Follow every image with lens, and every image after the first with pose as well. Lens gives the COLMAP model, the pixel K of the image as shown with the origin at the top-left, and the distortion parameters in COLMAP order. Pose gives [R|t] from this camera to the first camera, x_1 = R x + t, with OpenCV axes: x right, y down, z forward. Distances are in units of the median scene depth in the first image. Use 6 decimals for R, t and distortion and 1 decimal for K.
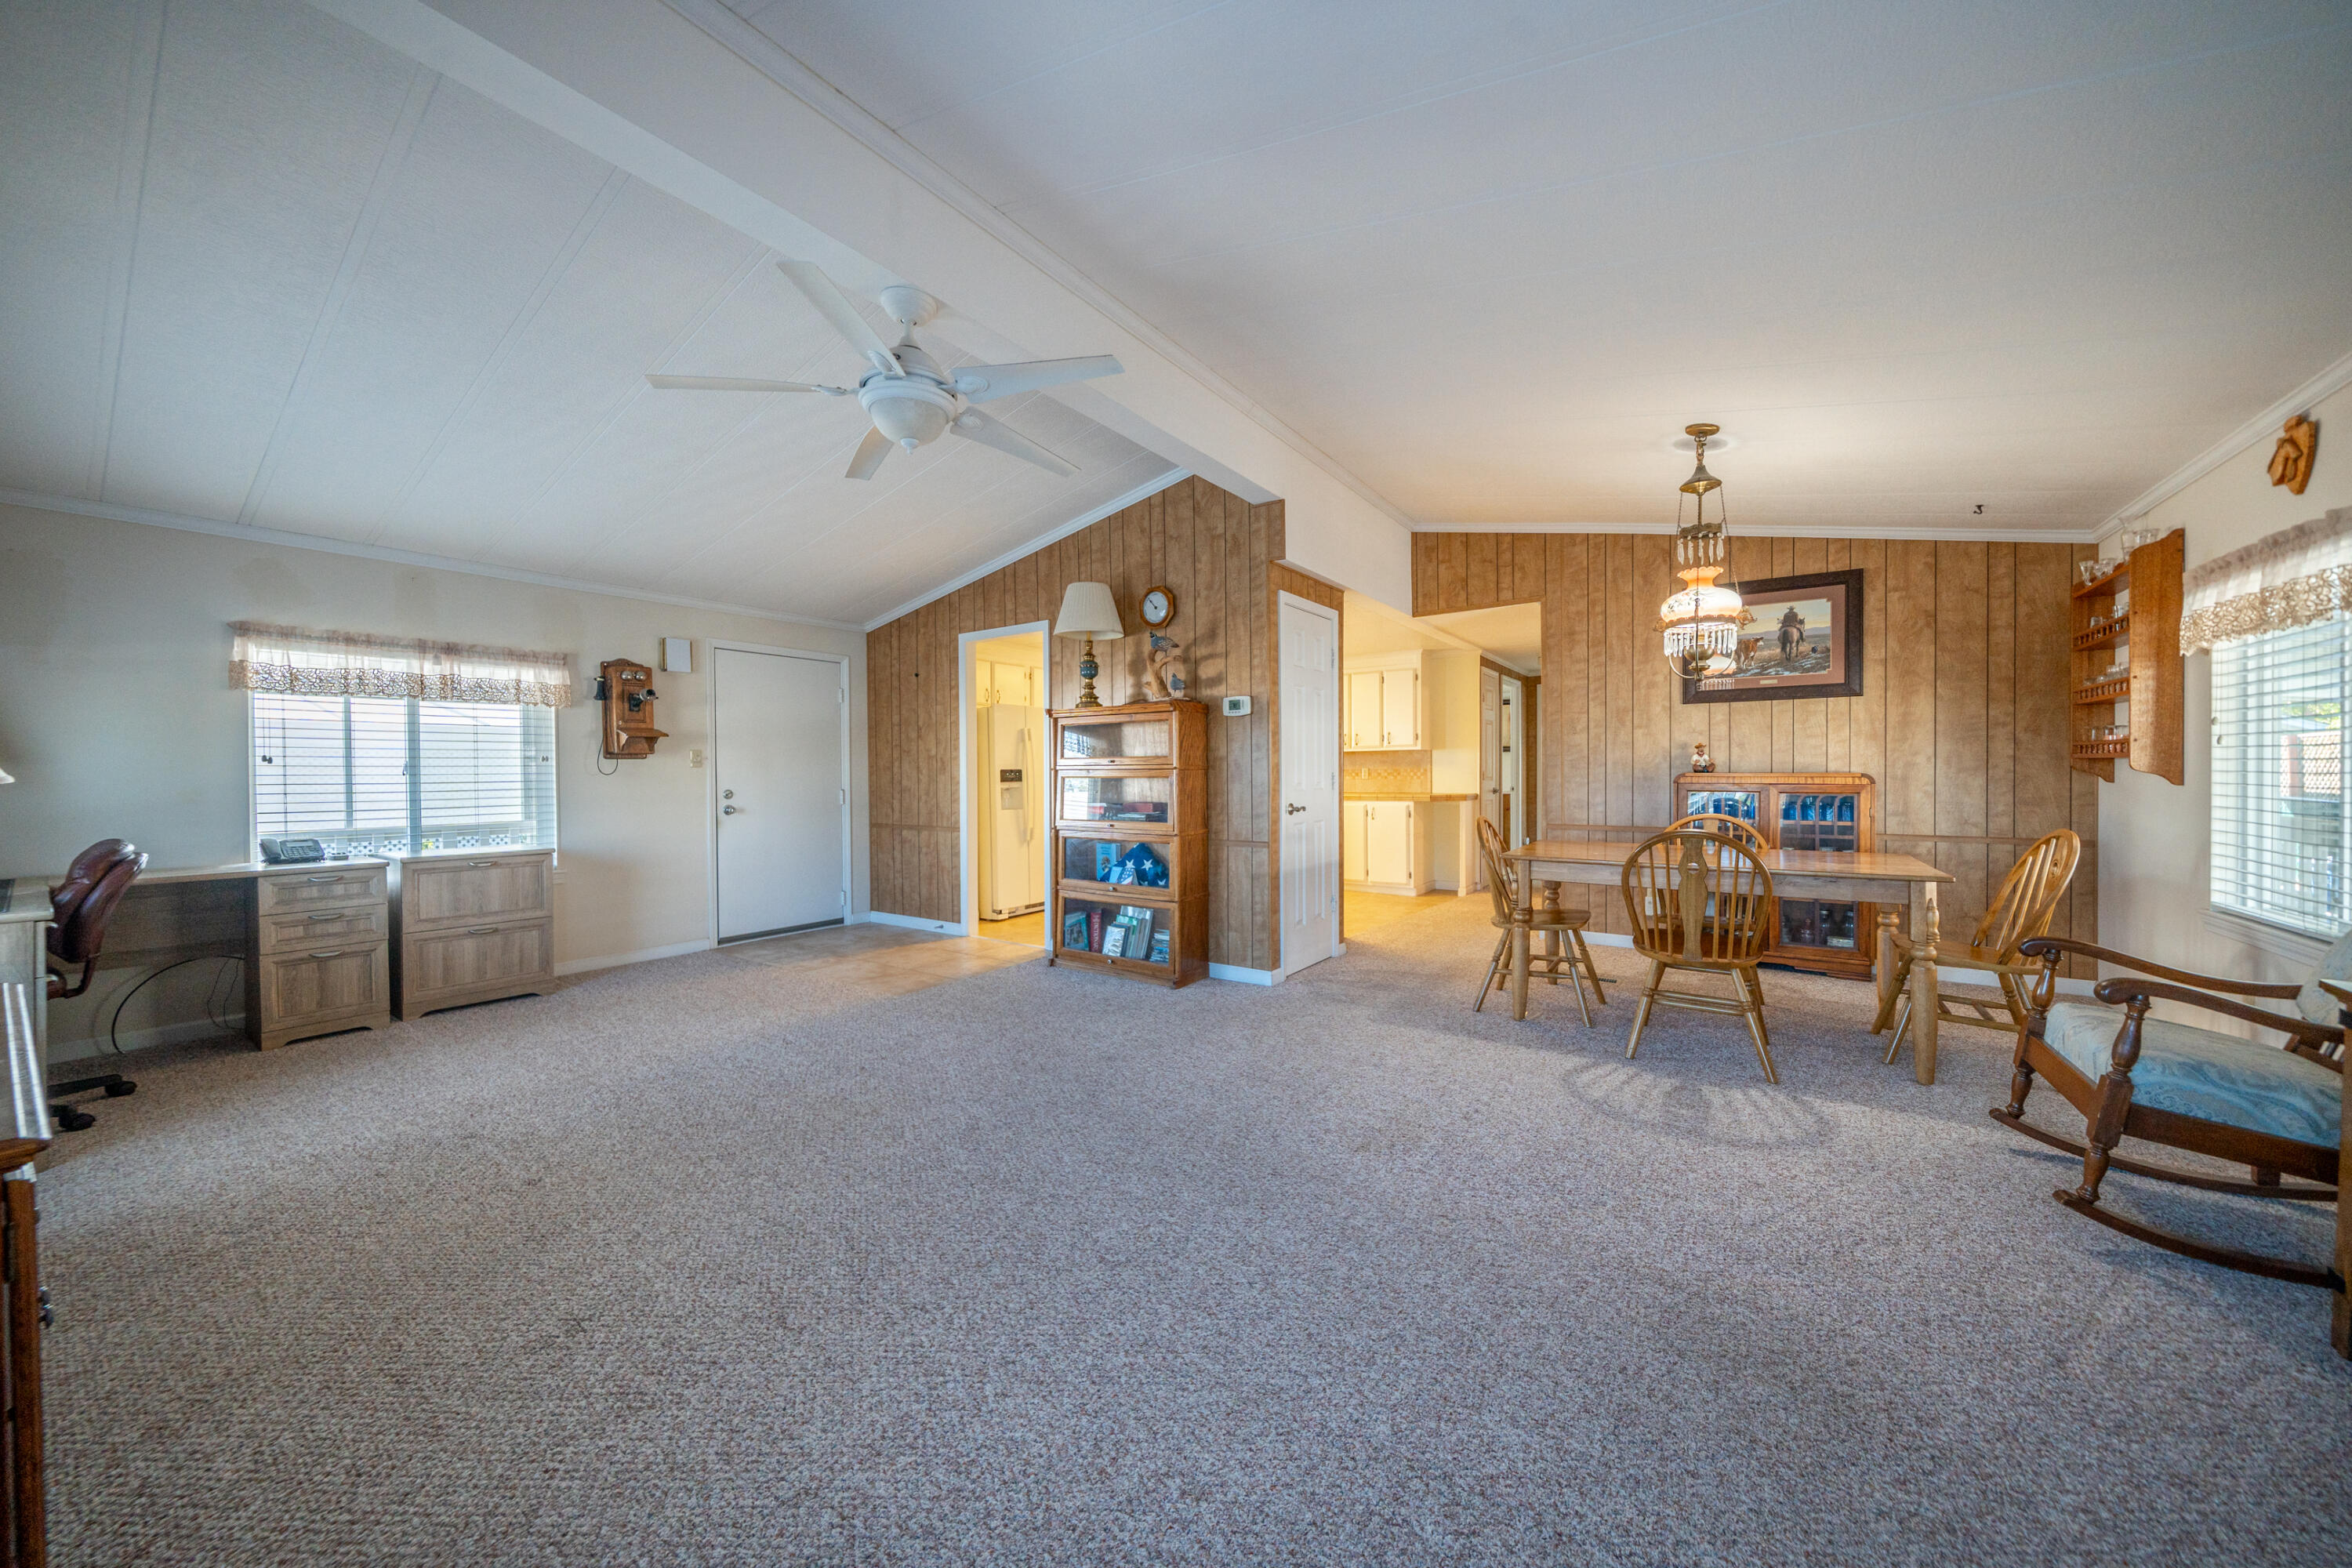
lens RADIAL K [[794.6, 0, 1145.8], [0, 794.6, 776.7], [0, 0, 1]] dist [-0.002654, -0.000365]
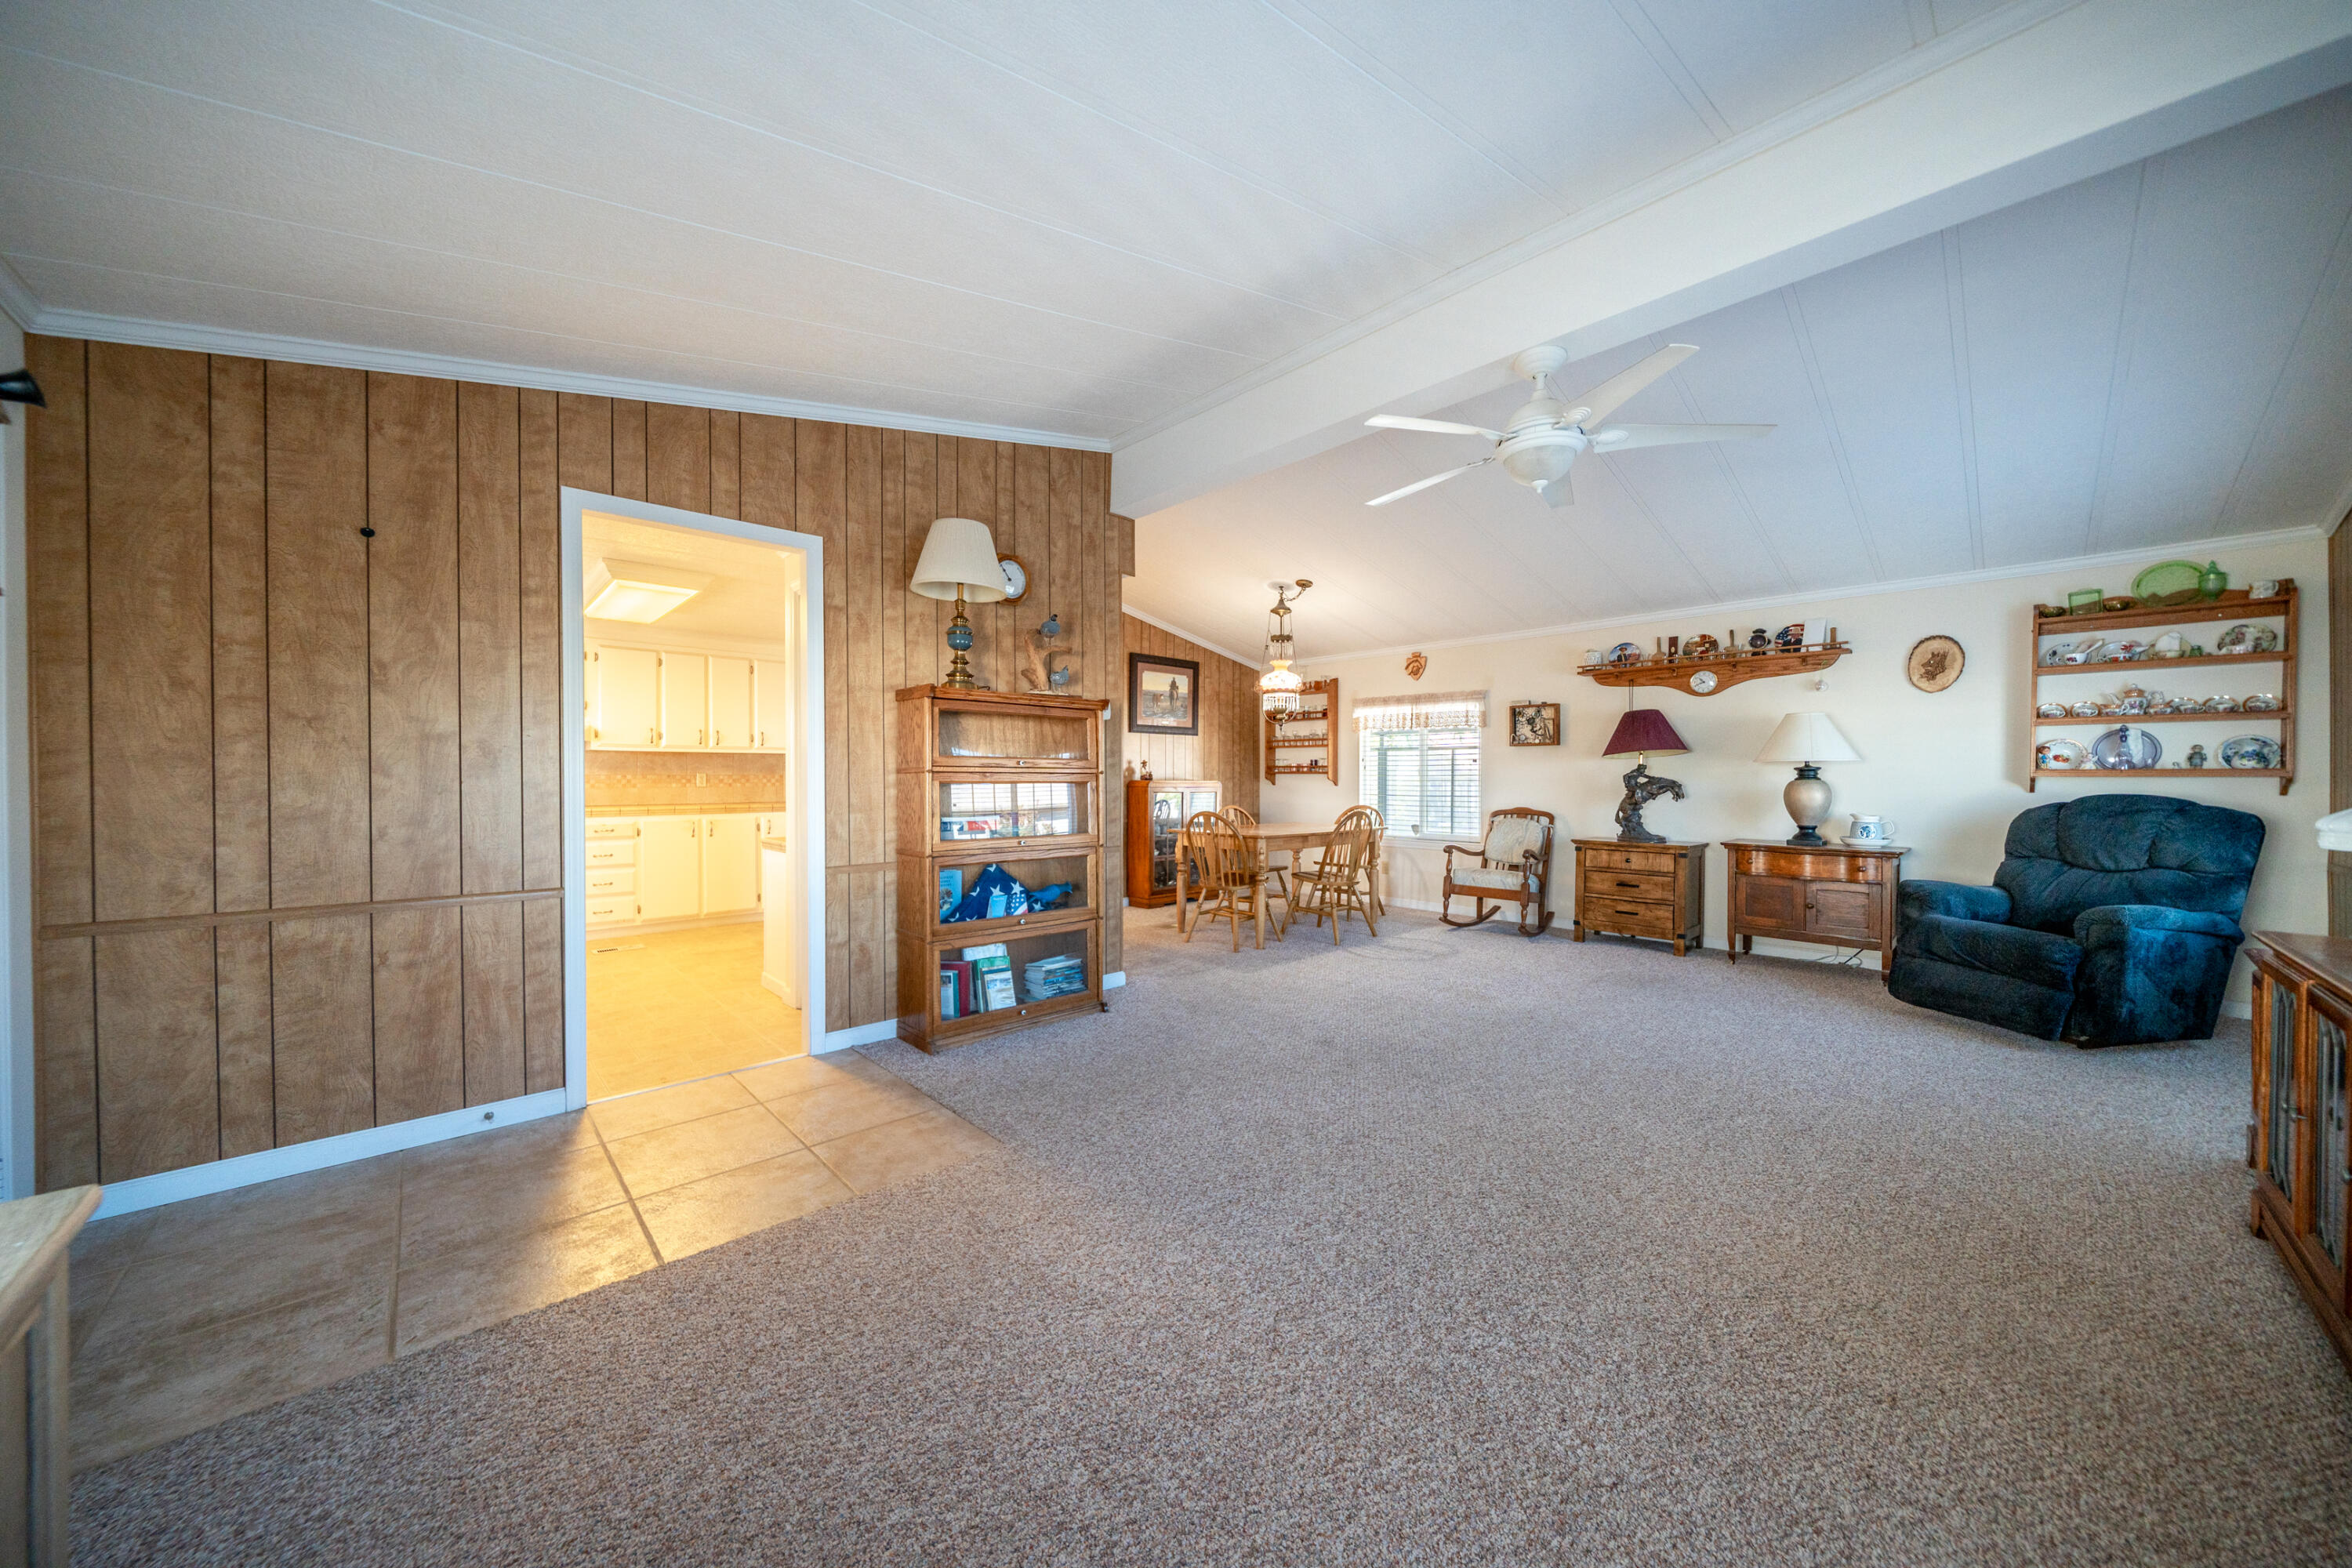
lens RADIAL K [[805.4, 0, 1176.0], [0, 805.4, 784.0], [0, 0, 1]] dist [-0.001290, -0.000054]
pose [[0.200704, -0.001132, 0.979651, -0.829233], [0.003209, 0.999995, 0.000499, 0.002324], [-0.979647, 0.003044, 0.200706, 0.699425]]
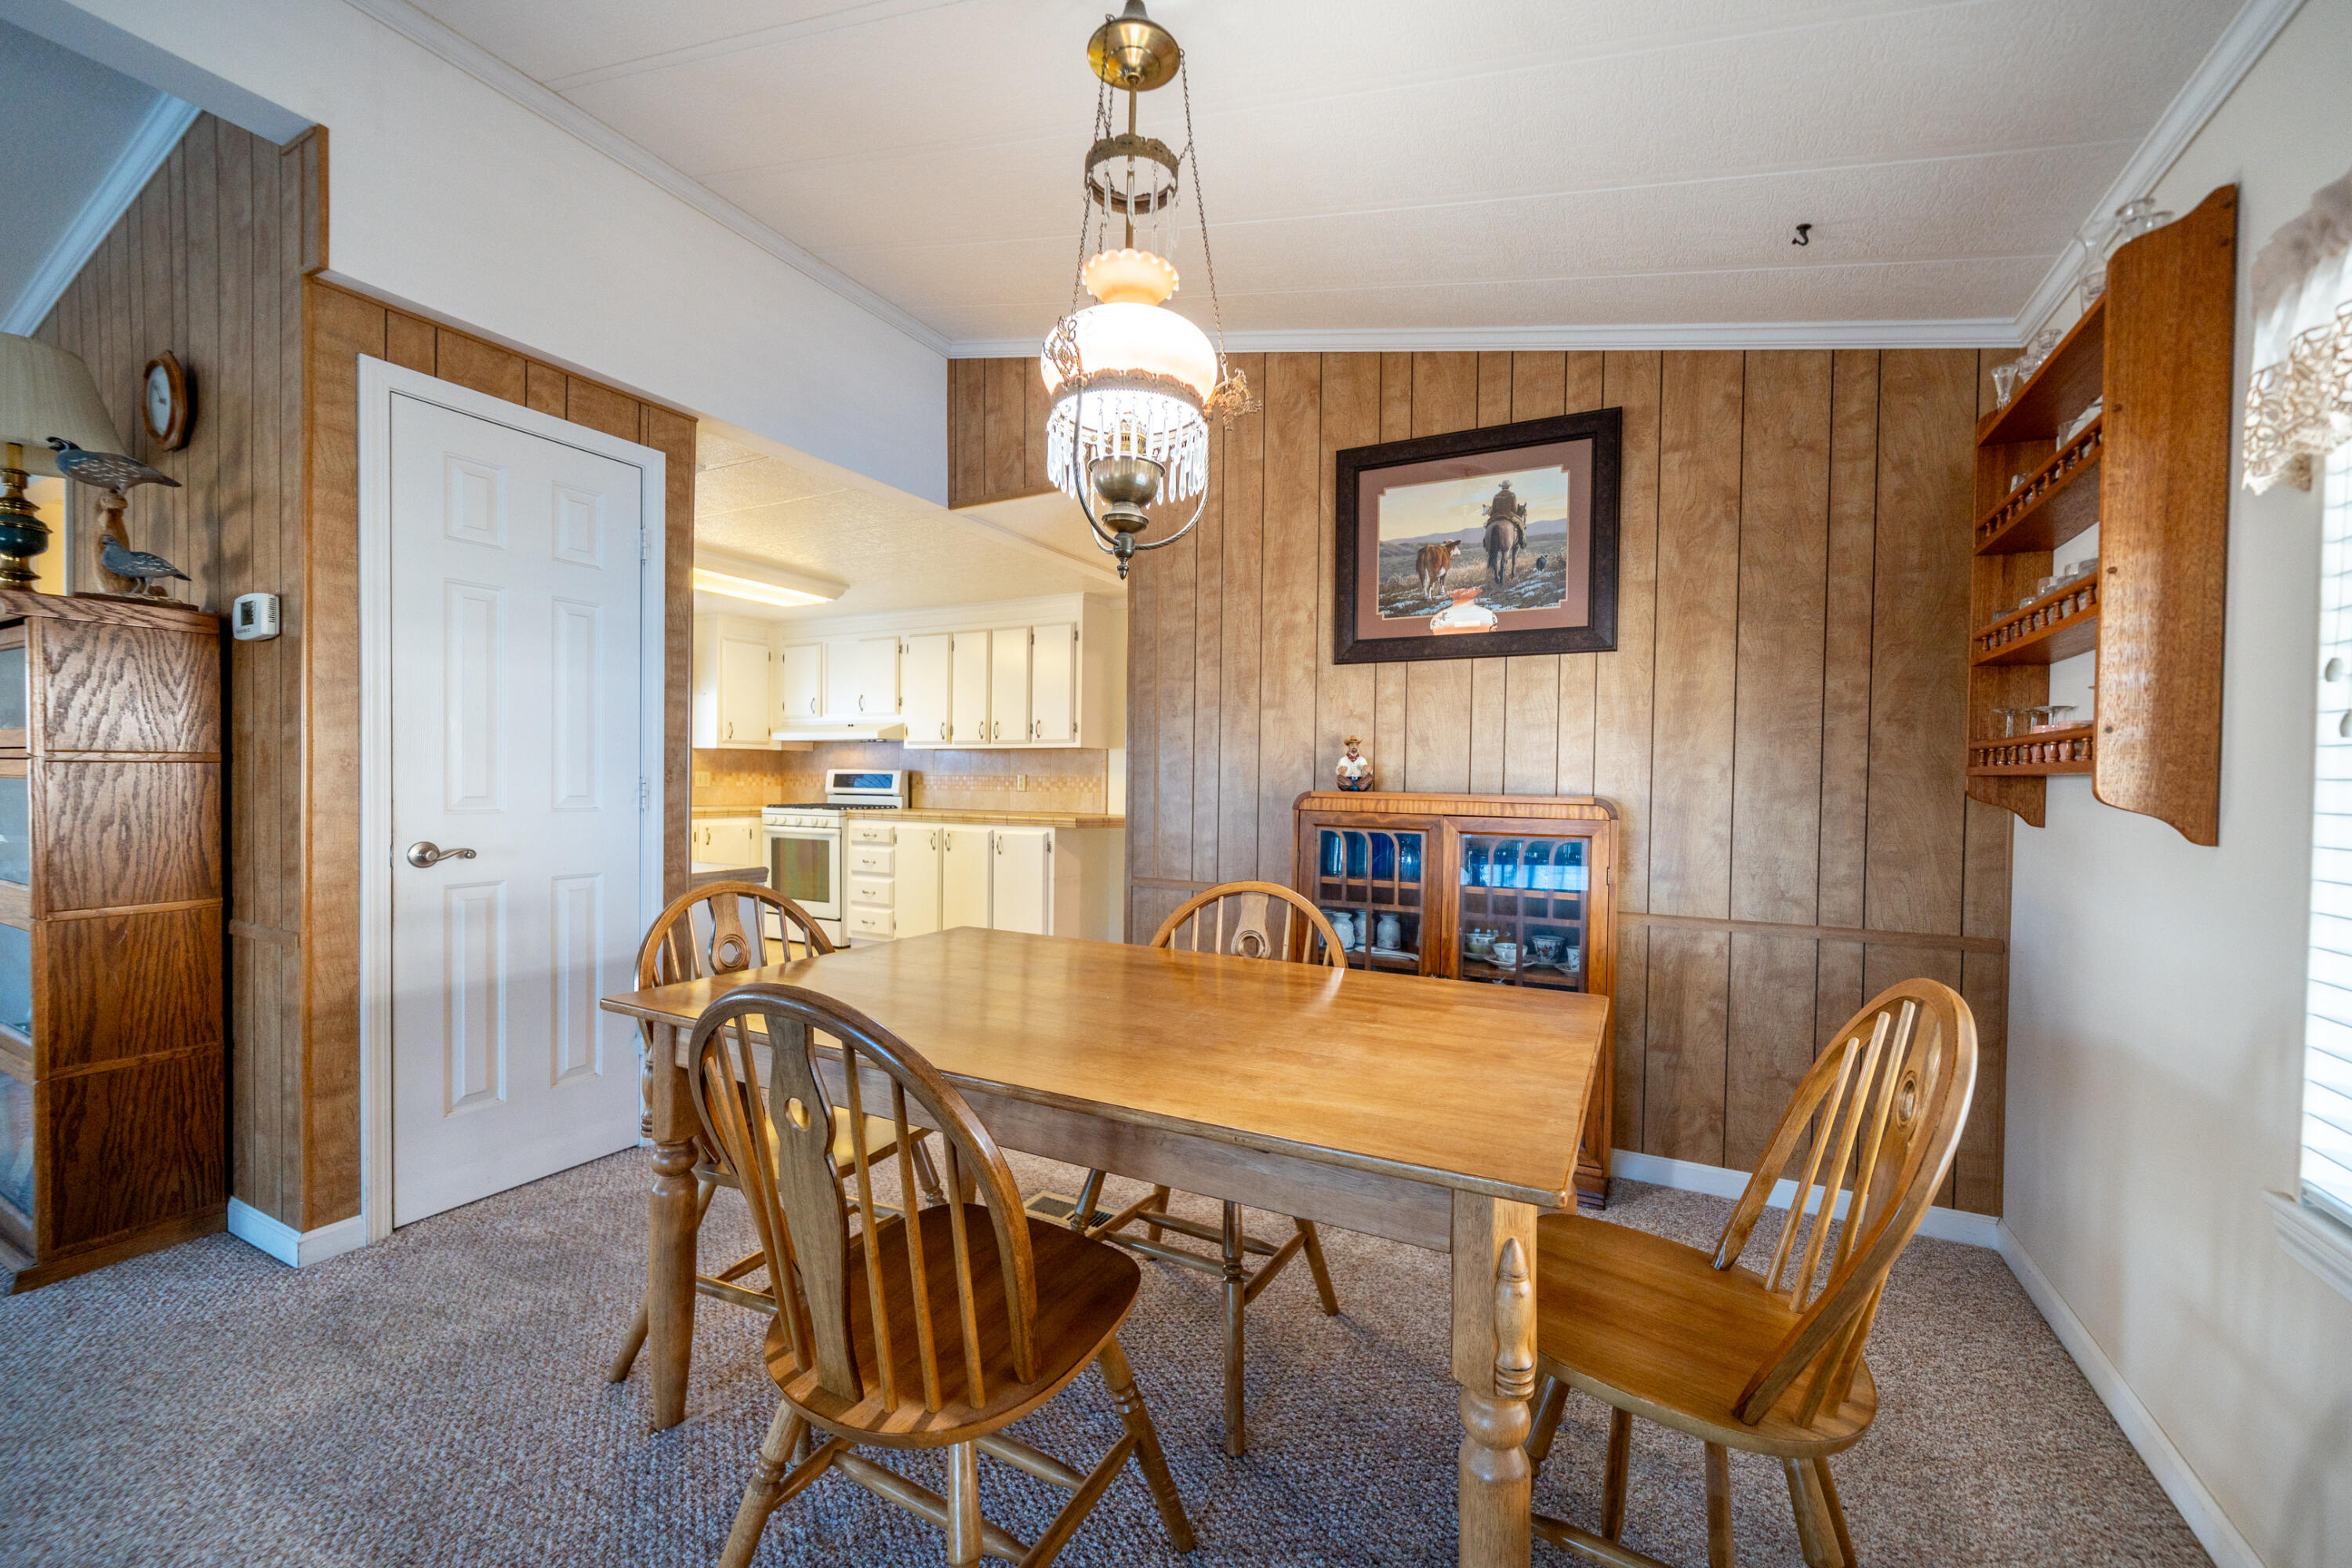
lens RADIAL K [[860.6, 0, 1173.0], [0, 860.6, 792.4], [0, 0, 1]] dist [-0.001495, -0.000219]
pose [[0.993285, 0.018493, 0.114204, 0.556687], [-0.019495, 0.999781, 0.007664, -0.006675], [-0.114037, -0.009839, 0.993428, 0.472495]]
